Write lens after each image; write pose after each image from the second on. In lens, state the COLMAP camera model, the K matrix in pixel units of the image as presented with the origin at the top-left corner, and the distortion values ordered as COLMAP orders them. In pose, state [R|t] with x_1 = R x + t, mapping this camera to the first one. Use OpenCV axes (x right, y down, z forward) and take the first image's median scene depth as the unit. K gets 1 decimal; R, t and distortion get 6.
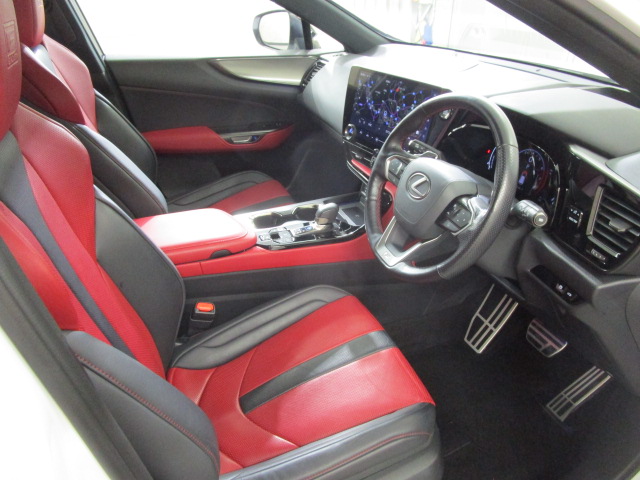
lens RADIAL K [[453.9, 0, 320.0], [0, 453.9, 240.0], [0, 0, 1]] dist [-0.023710, 0.004938]
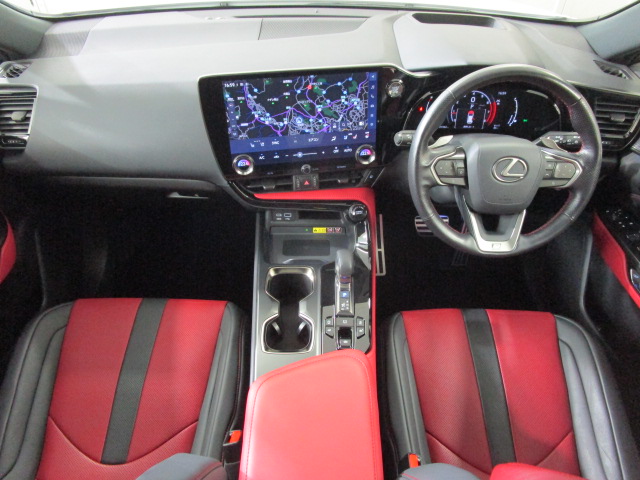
lens RADIAL K [[453.9, 0, 320.0], [0, 453.9, 240.0], [0, 0, 1]] dist [-0.023710, 0.004938]
pose [[0.359559, -0.616818, 0.700180, -0.521933], [0.464180, 0.769167, 0.439225, -0.455362], [-0.809478, 0.167083, 0.562876, 0.580931]]
